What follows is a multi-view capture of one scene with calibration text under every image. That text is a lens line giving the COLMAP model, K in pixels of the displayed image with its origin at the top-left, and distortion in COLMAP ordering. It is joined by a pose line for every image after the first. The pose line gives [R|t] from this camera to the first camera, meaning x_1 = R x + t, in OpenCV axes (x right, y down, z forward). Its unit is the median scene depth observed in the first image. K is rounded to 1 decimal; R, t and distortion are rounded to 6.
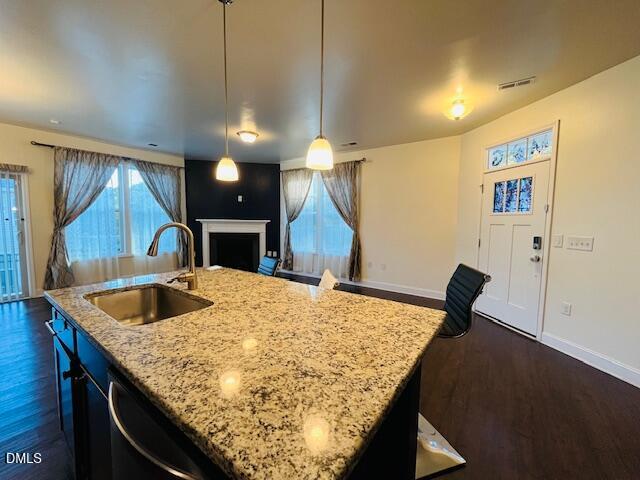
lens RADIAL K [[261.8, 0, 320.0], [0, 261.8, 240.0], [0, 0, 1]] dist [0.000238, 0.000014]
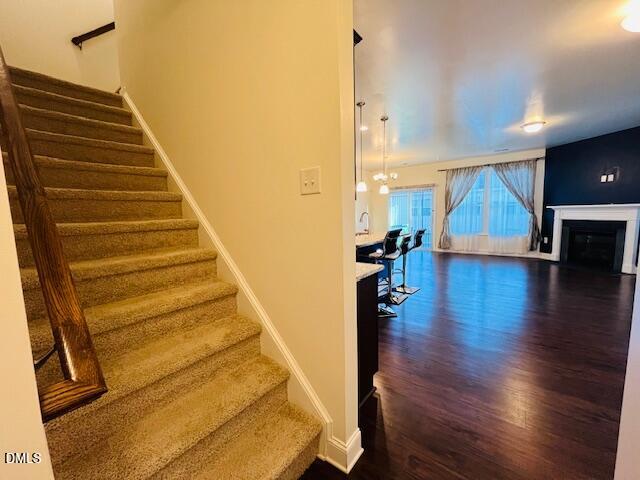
lens RADIAL K [[261.8, 0, 320.0], [0, 261.8, 240.0], [0, 0, 1]] dist [0.000238, 0.000014]
pose [[-0.066669, 0.090521, -0.993660, 0.631596], [-0.050624, 0.994287, 0.093974, 0.000286], [0.996490, 0.056569, -0.061706, 0.192488]]
